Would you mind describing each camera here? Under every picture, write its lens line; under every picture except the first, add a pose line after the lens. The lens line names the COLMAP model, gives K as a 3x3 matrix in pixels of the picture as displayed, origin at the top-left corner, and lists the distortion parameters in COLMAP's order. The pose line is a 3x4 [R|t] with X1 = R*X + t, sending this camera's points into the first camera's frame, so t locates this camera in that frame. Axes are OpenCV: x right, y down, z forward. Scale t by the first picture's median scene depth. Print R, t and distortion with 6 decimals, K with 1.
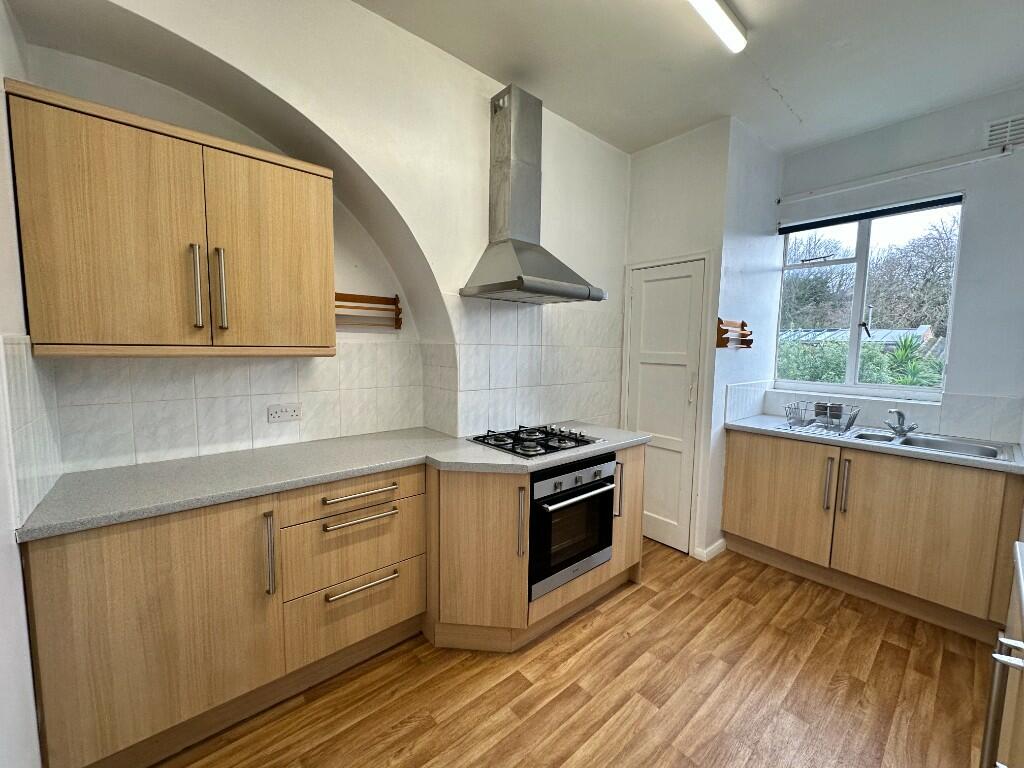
lens RADIAL K [[408.1, 0, 512.5], [0, 408.1, 383.7], [0, 0, 1]] dist [-0.001665, -0.000225]
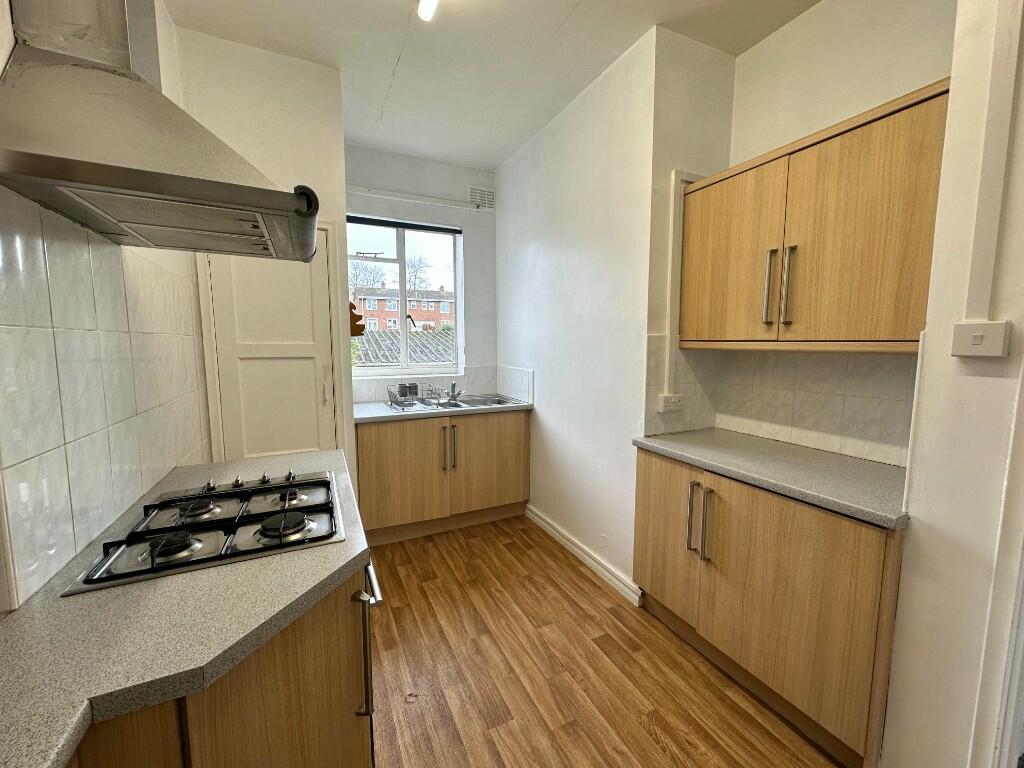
lens RADIAL K [[408.1, 0, 512.6], [0, 408.1, 383.2], [0, 0, 1]] dist [-0.001665, -0.000225]
pose [[0.248871, -0.114576, 0.961736, -0.325531], [0.090618, 0.991377, 0.094658, -0.044042], [-0.964288, 0.063593, 0.257107, 0.505534]]
